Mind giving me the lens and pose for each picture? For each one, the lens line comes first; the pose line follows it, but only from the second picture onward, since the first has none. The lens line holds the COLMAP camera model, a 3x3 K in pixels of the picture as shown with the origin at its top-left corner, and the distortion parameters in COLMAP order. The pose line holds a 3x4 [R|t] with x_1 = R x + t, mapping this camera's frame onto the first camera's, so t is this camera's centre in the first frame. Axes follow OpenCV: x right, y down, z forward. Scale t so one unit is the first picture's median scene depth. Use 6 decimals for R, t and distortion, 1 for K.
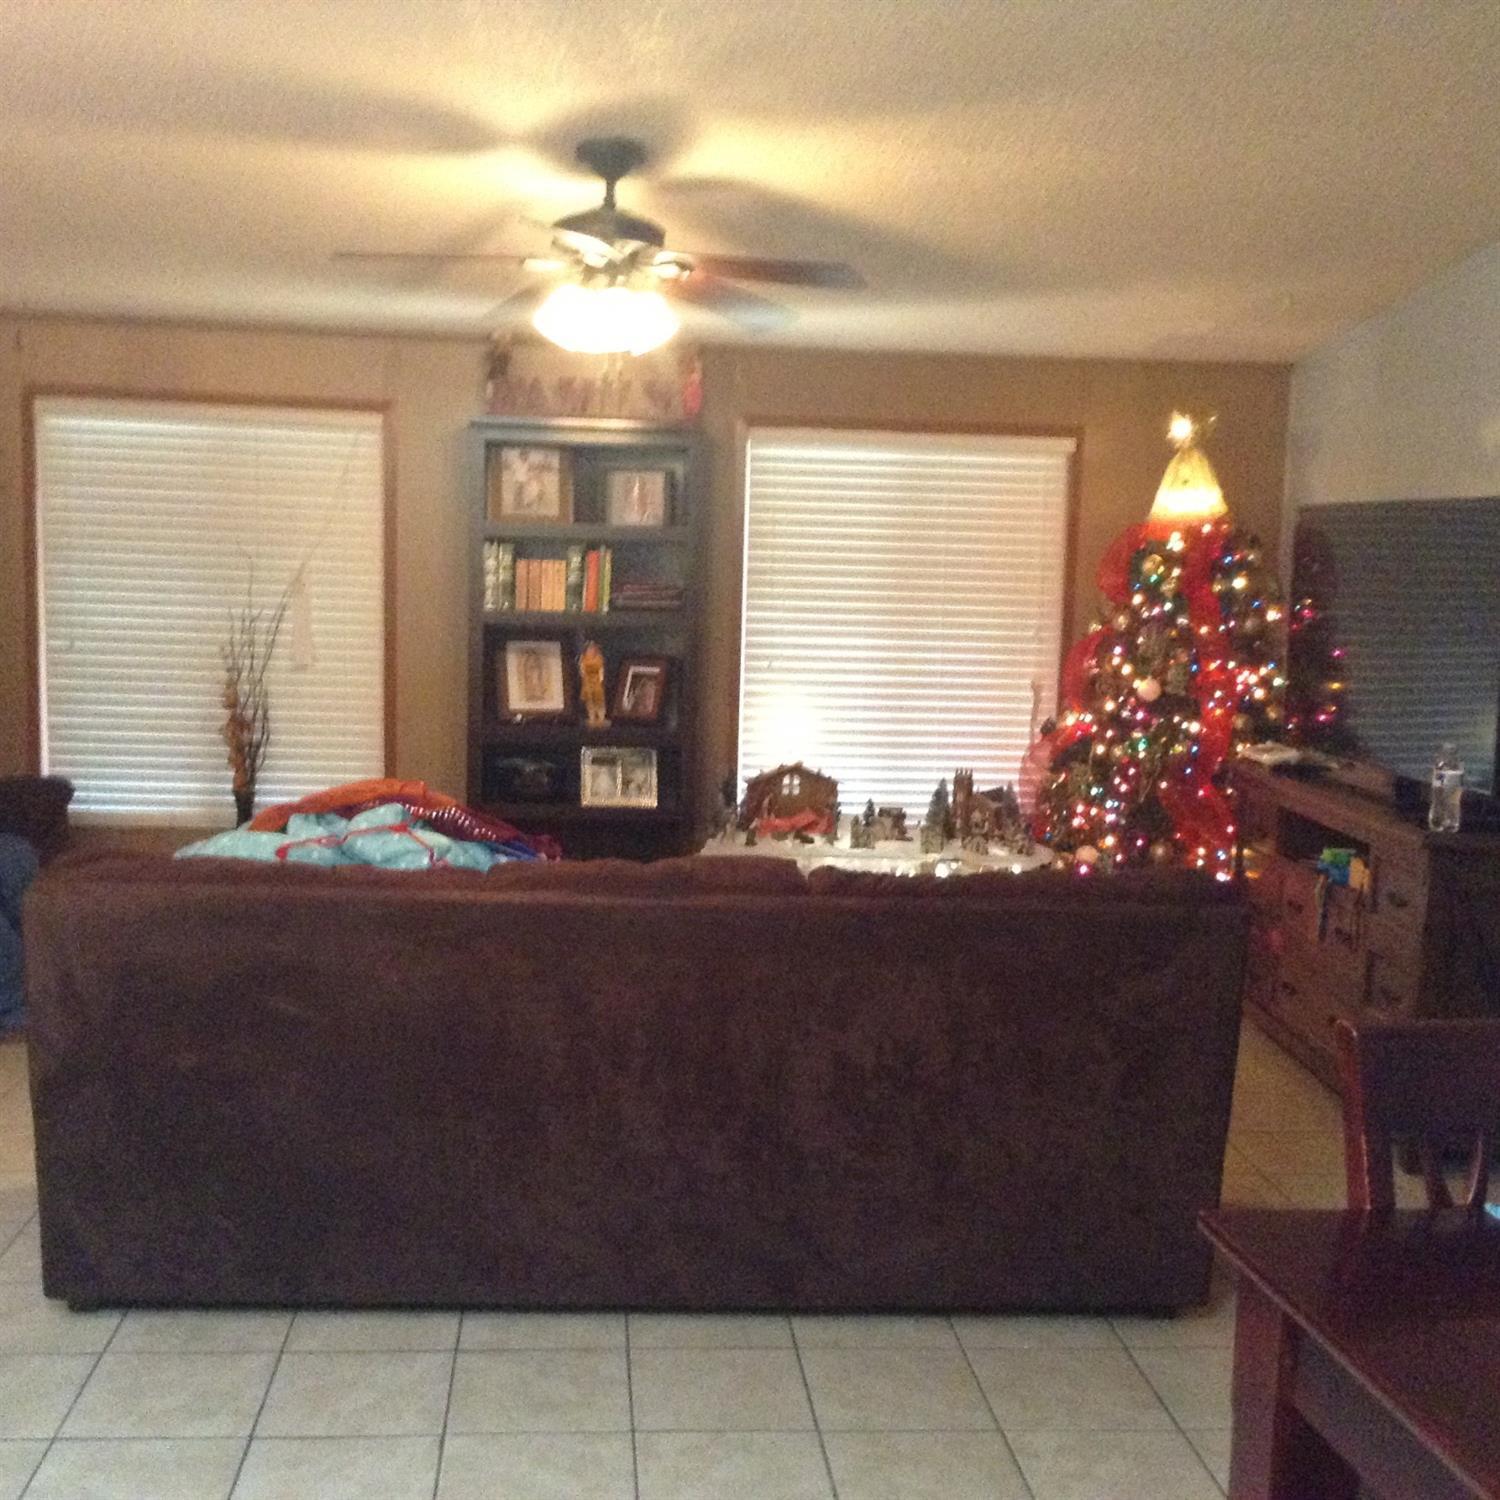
lens RADIAL K [[1854.8, 0, 716.0], [0, 1854.8, 743.5], [0, 0, 1]] dist [0.108884, -0.021251]
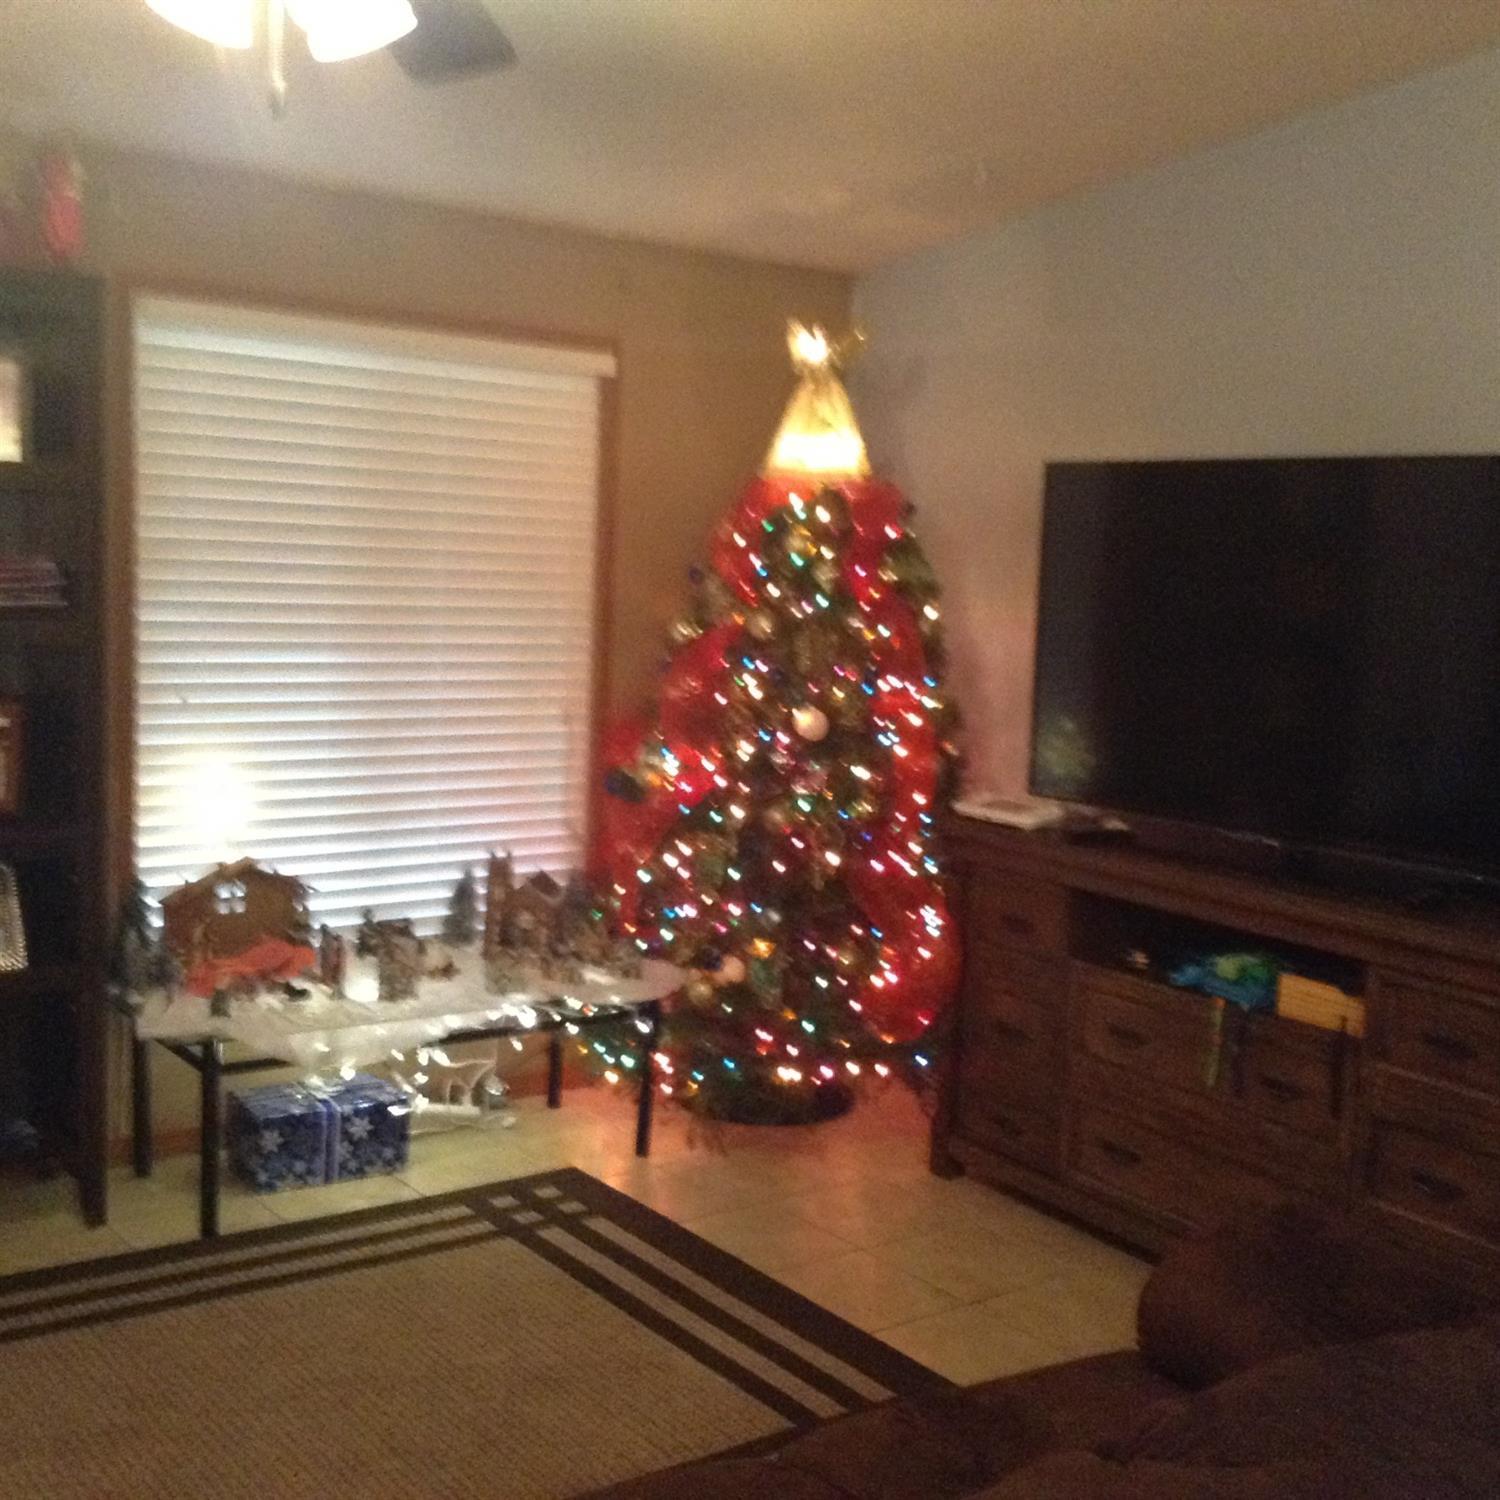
lens RADIAL K [[1854.8, 0, 716.0], [0, 1854.8, 743.5], [0, 0, 1]] dist [0.108884, -0.021251]
pose [[0.842112, -0.051175, 0.536869, -0.155276], [0.040810, 0.998680, 0.031182, -0.041573], [-0.537756, -0.004349, 0.843089, 0.414036]]
